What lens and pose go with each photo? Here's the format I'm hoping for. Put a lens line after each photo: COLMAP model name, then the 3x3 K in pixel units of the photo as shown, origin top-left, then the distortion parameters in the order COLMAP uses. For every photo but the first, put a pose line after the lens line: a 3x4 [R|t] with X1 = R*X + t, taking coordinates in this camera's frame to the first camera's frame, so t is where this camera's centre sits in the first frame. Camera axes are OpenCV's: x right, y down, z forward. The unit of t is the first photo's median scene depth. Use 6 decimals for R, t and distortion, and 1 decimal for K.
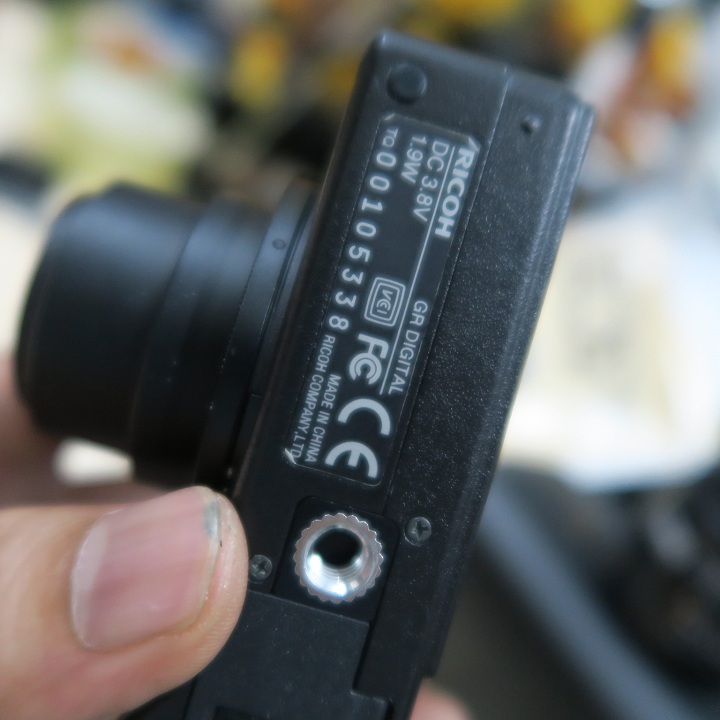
lens RADIAL K [[808.6, 0, 360.0], [0, 808.6, 360.0], [0, 0, 1]] dist [0.009347, 0.013075]
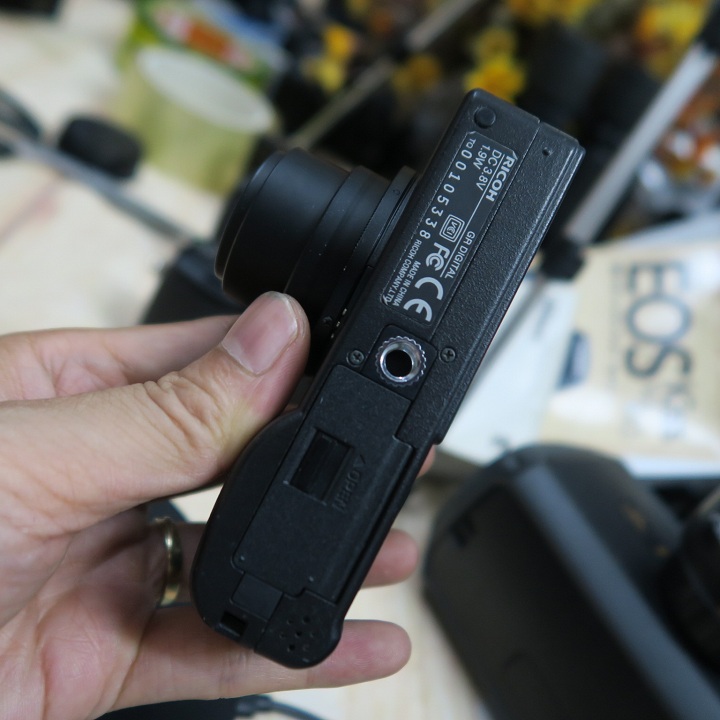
lens RADIAL K [[808.6, 0, 360.0], [0, 808.6, 360.0], [0, 0, 1]] dist [0.009347, 0.013075]
pose [[0.981595, 0.189912, -0.020133, -0.079087], [-0.190962, 0.974778, -0.115505, 0.463828], [-0.002311, 0.117224, 0.993103, -0.763472]]
